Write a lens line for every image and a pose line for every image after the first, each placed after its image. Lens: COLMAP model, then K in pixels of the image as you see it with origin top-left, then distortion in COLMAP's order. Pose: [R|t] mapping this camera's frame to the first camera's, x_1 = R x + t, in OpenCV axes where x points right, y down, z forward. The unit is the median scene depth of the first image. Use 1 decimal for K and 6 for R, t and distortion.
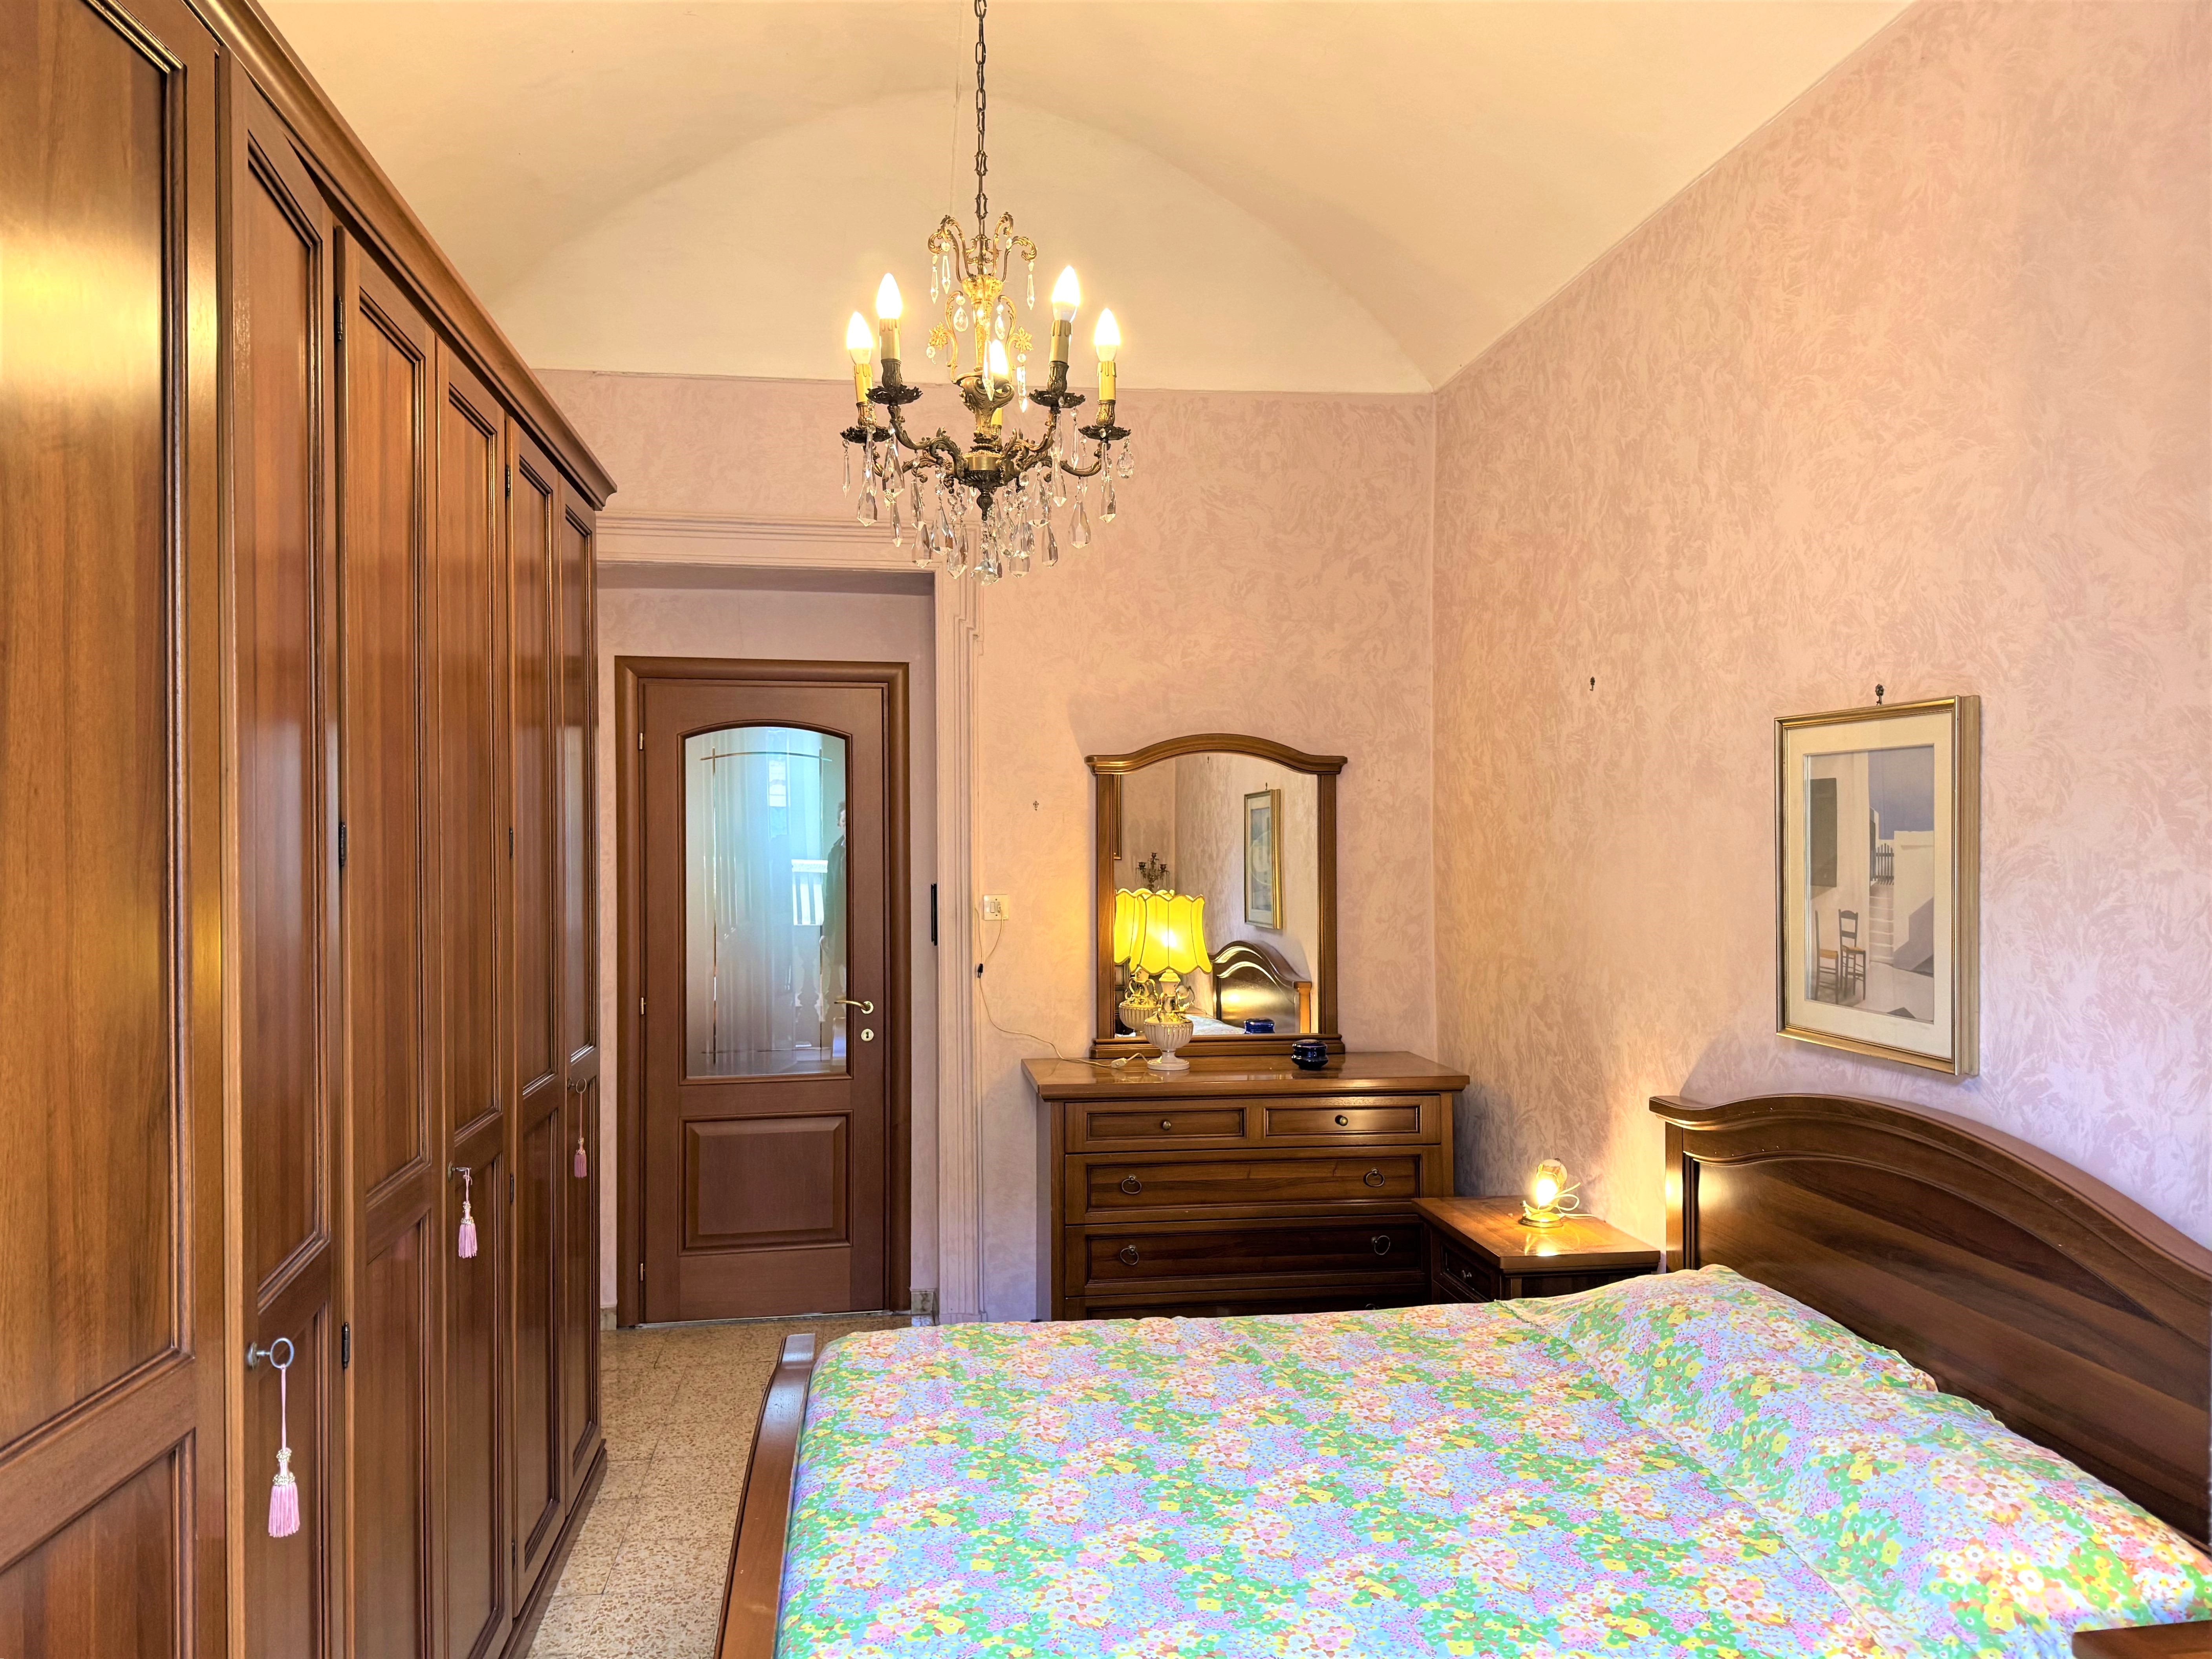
lens RADIAL K [[1563.0, 0, 1111.1], [0, 1563.0, 834.6], [0, 0, 1]] dist [0.002845, 0.004384]
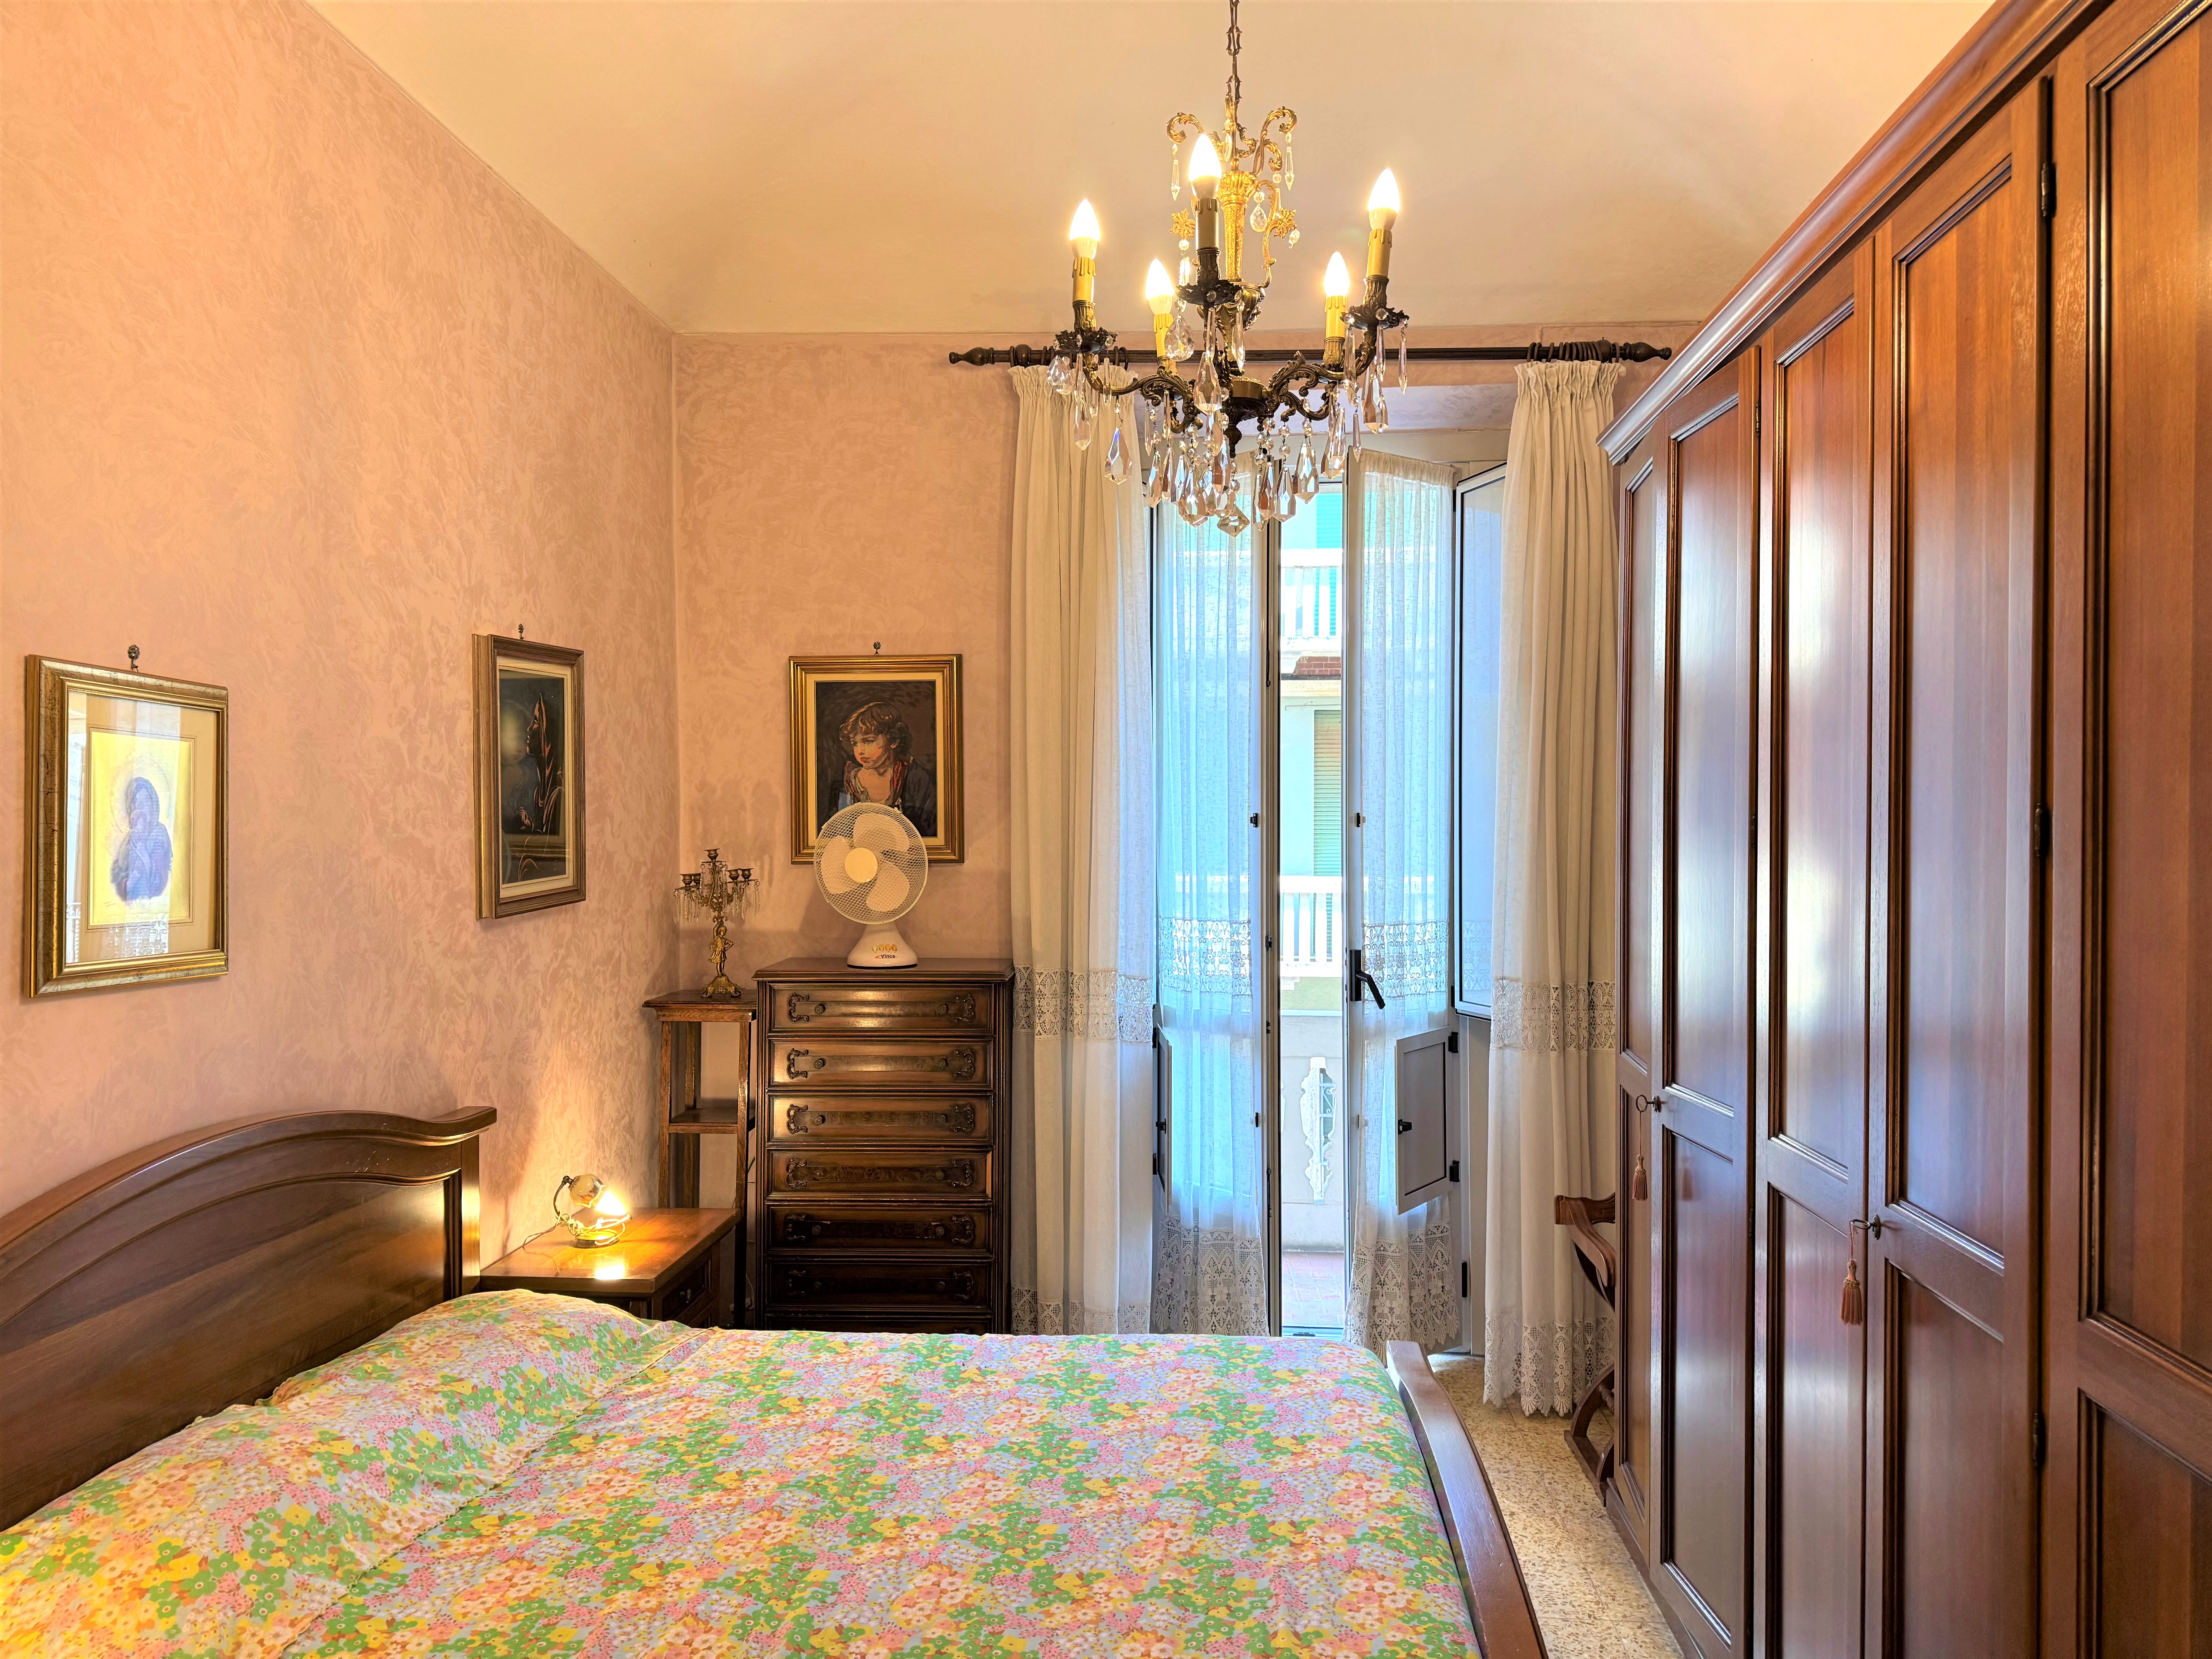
lens RADIAL K [[1563.0, 0, 1111.1], [0, 1563.0, 834.6], [0, 0, 1]] dist [0.002845, 0.004384]
pose [[-0.974581, 0.003900, 0.224002, -0.219520], [0.003659, 0.999992, -0.001493, 0.006886], [-0.224006, -0.000636, -0.974588, 1.954203]]
